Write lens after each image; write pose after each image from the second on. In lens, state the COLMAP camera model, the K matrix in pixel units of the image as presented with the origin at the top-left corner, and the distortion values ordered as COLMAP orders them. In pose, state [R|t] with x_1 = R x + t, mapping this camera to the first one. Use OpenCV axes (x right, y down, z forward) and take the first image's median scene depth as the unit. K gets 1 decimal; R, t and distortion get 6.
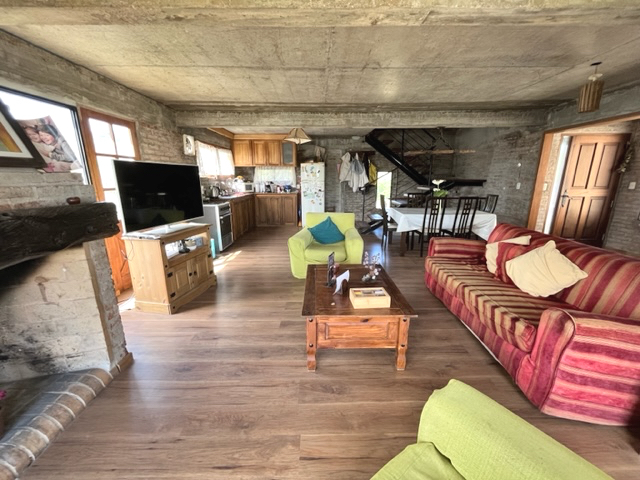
lens RADIAL K [[259.2, 0, 320.0], [0, 259.2, 240.0], [0, 0, 1]] dist [-0.002574, -0.000142]
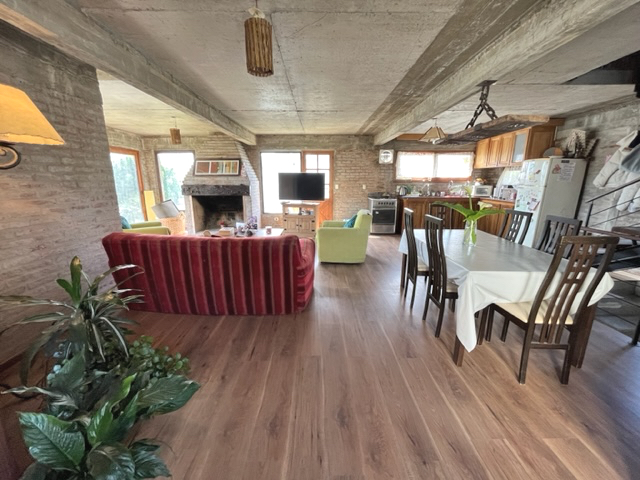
lens RADIAL K [[259.2, 0, 320.0], [0, 259.2, 240.0], [0, 0, 1]] dist [-0.002574, -0.000142]
pose [[0.010461, 0.229703, -0.973205, 1.574136], [-0.239984, 0.945390, 0.220558, -0.259252], [0.970721, 0.231246, 0.065015, 1.068430]]
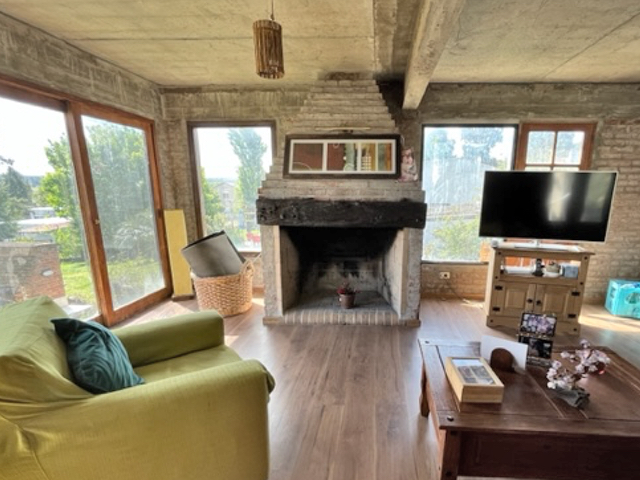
lens RADIAL K [[344.1, 0, 365.4], [0, 344.1, 270.3], [0, 0, 1]] dist [0.001644, 0.000450]
pose [[-0.045236, 0.231963, -0.971672, 0.599205], [-0.248765, 0.939412, 0.235843, -0.093334], [0.967507, 0.252387, 0.015209, 0.433754]]
